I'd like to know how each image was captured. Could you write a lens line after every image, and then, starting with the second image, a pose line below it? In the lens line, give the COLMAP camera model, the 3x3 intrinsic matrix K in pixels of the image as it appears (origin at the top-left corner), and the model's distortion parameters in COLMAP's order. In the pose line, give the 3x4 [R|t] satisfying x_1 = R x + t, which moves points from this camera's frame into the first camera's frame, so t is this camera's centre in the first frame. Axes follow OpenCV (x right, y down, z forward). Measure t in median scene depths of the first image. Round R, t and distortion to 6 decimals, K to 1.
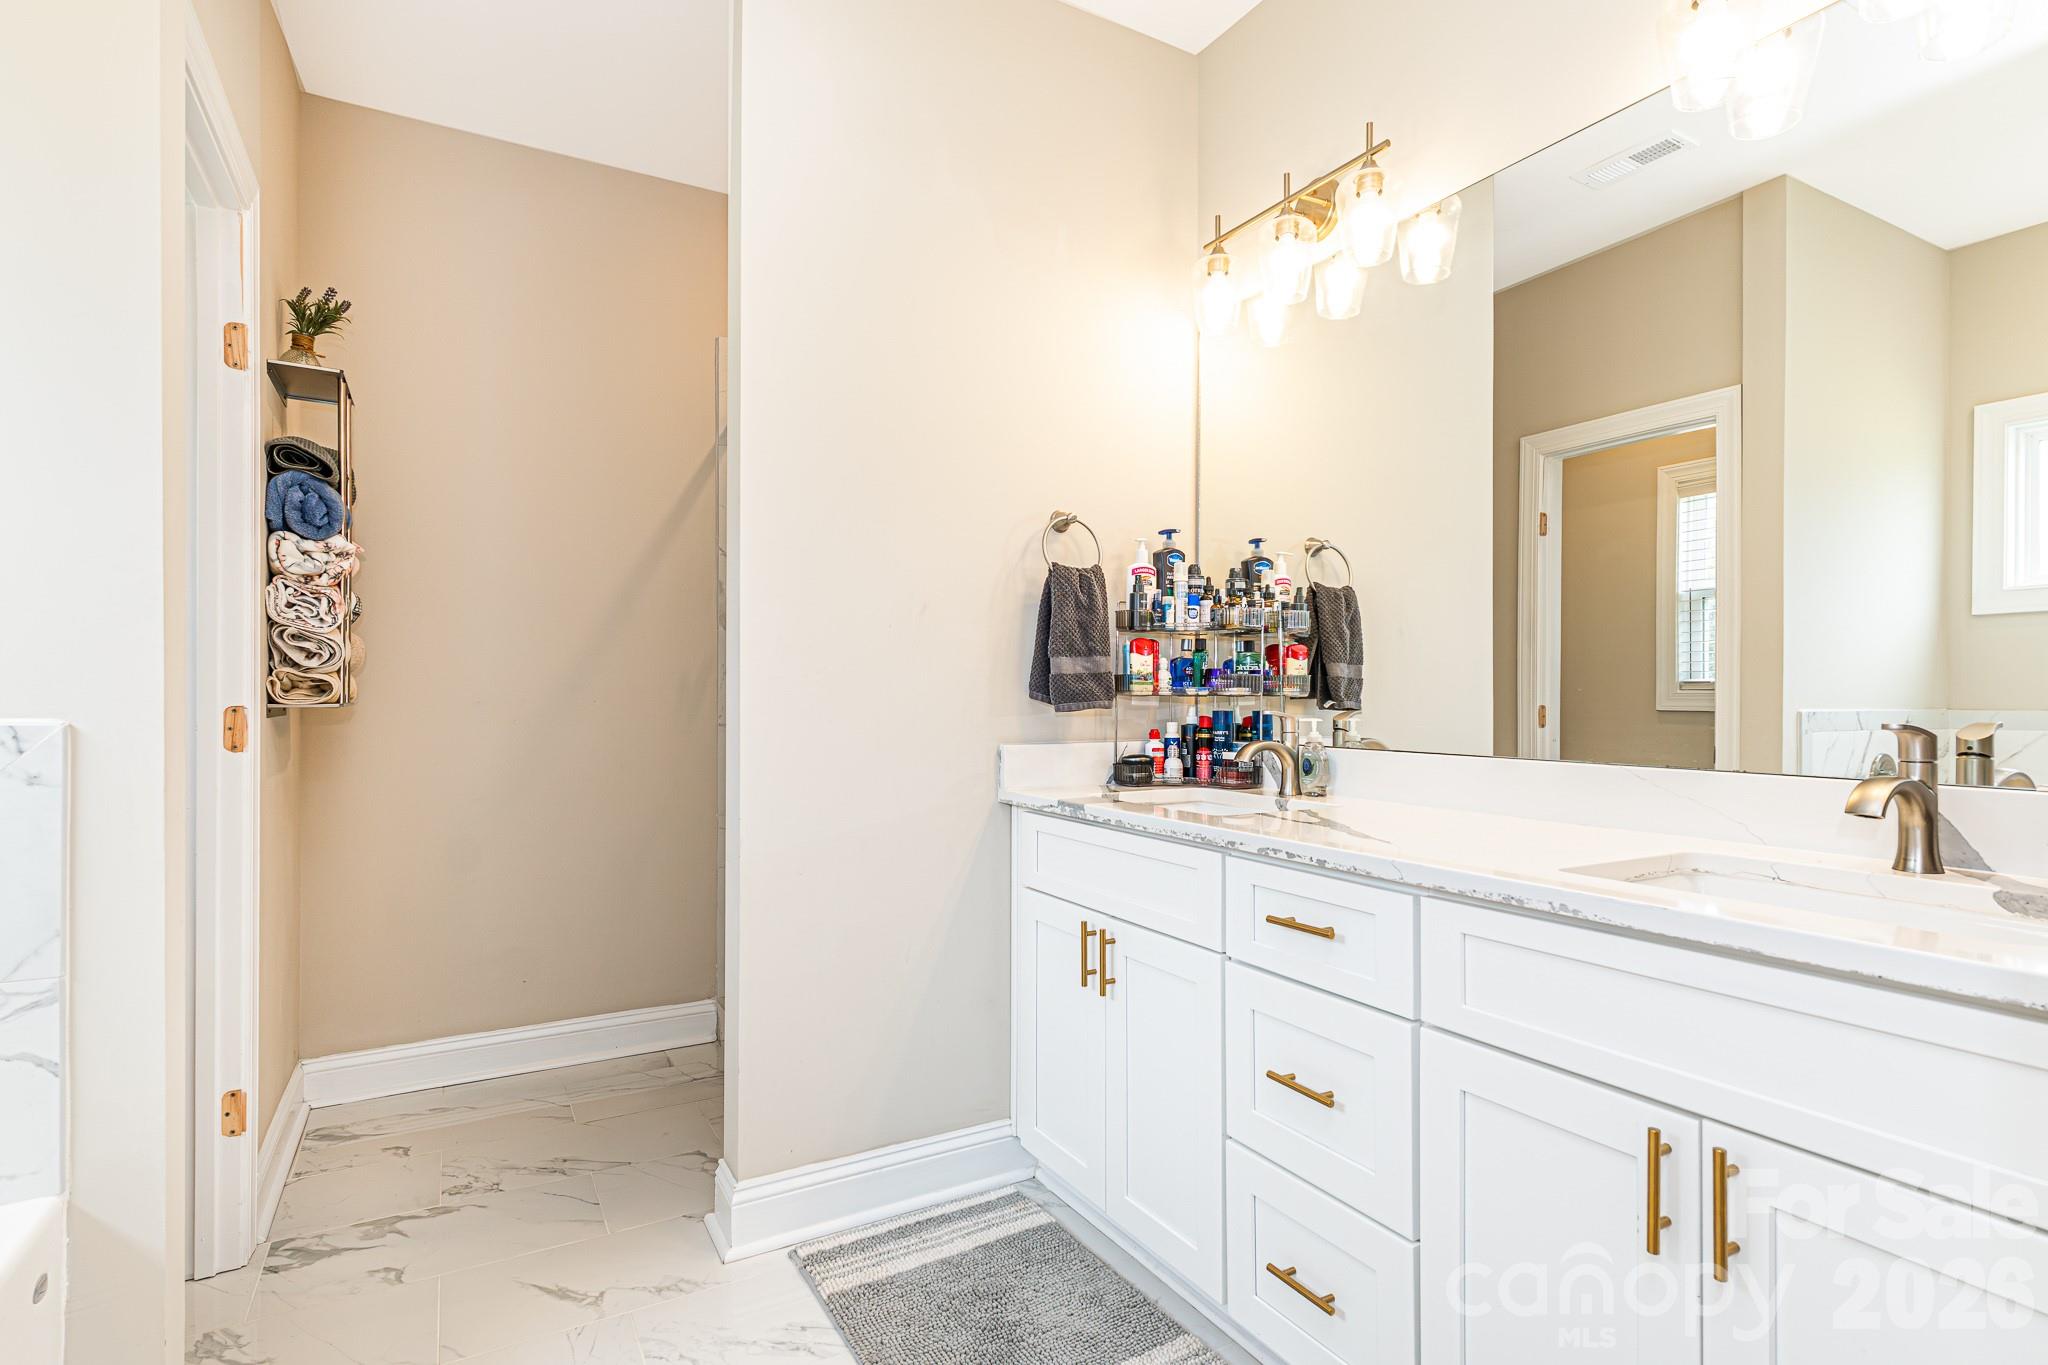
lens RADIAL K [[1012.2, 0, 1015.6], [0, 1012.2, 696.7], [0, 0, 1]] dist [-0.001273, -0.000398]
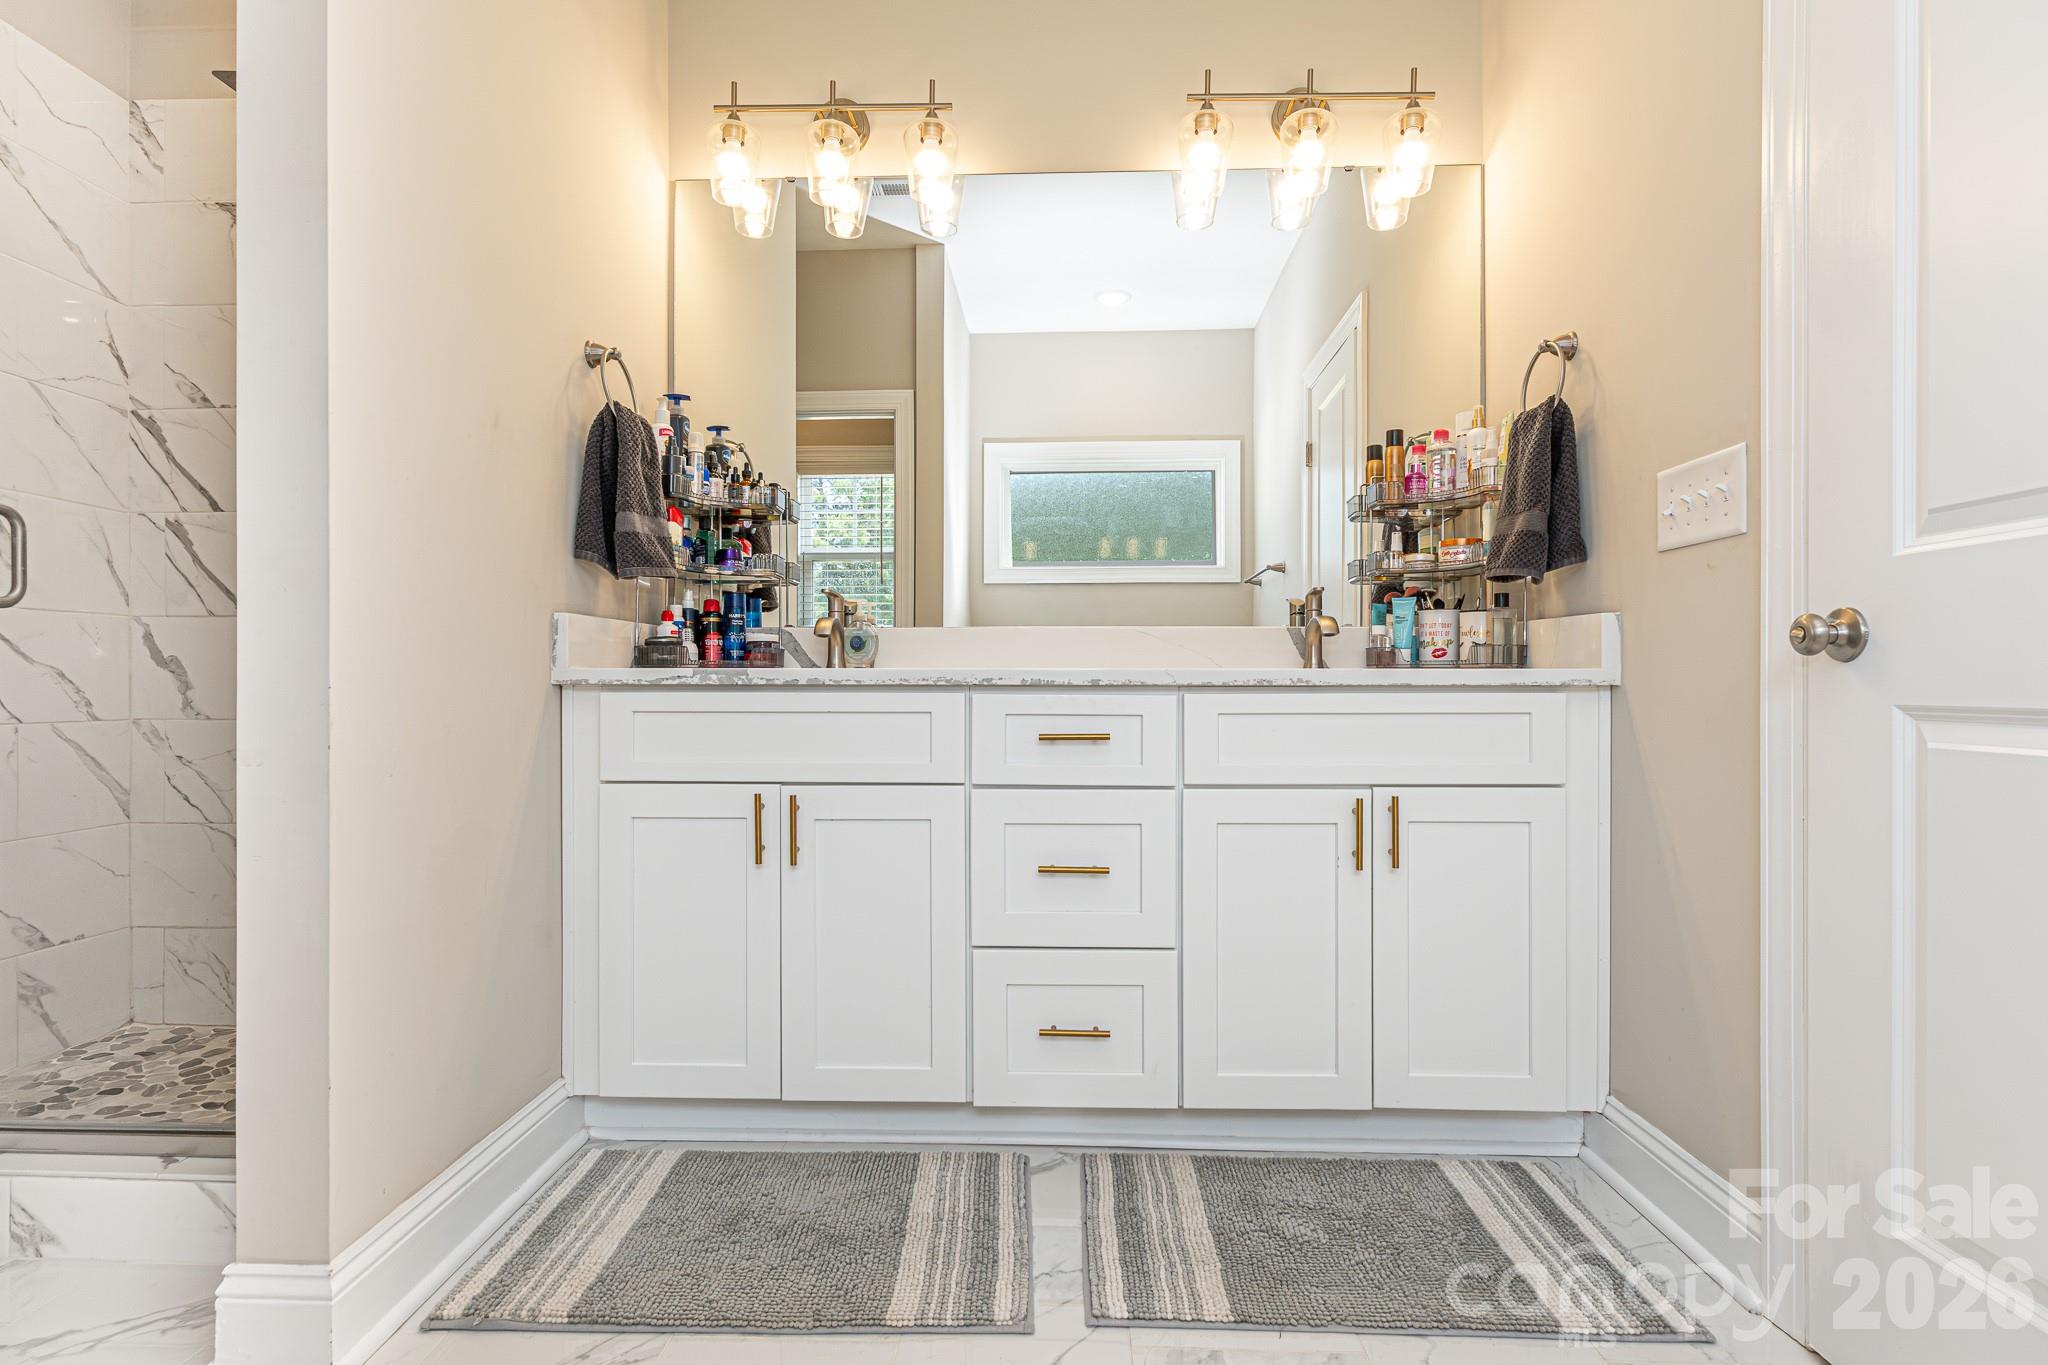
lens RADIAL K [[1061.7, 0, 1009.8], [0, 1061.7, 682.2], [0, 0, 1]] dist [0.002492, 0.000276]
pose [[0.520514, 0.003330, 0.853847, -0.561478], [0.001370, 0.999988, -0.004735, 0.110387], [-0.853852, 0.003634, 0.520503, 0.263067]]
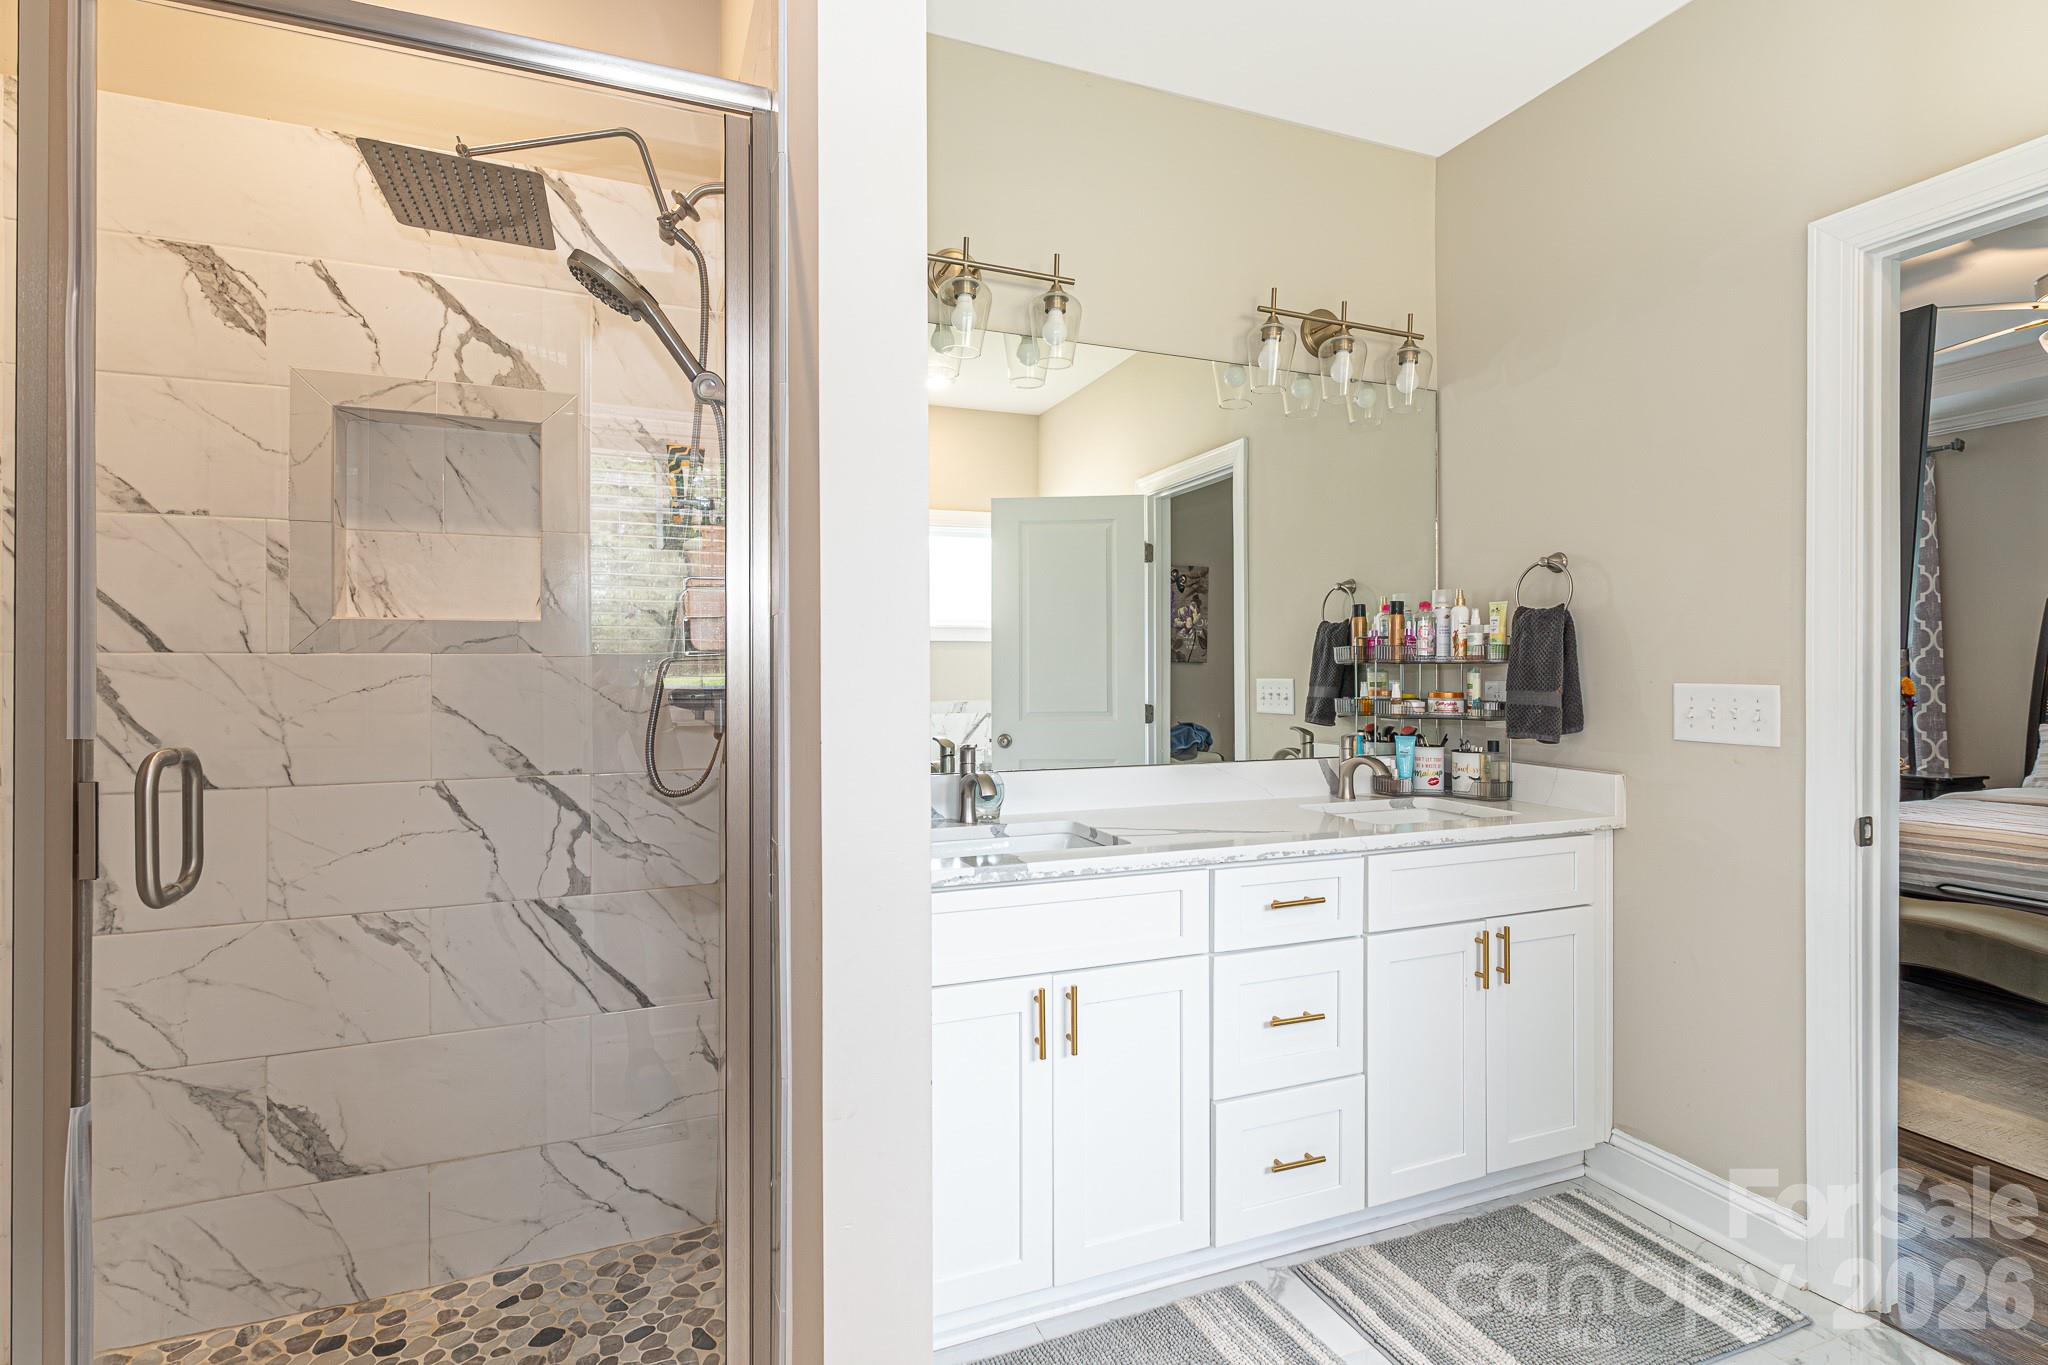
lens RADIAL K [[1012.2, 0, 1003.5], [0, 1012.2, 655.3], [0, 0, 1]] dist [-0.001273, -0.000398]
pose [[0.118644, 0.009265, 0.992894, -0.755019], [0.003821, 0.999945, -0.009787, -0.064778], [-0.992929, 0.004955, 0.118602, 0.810366]]
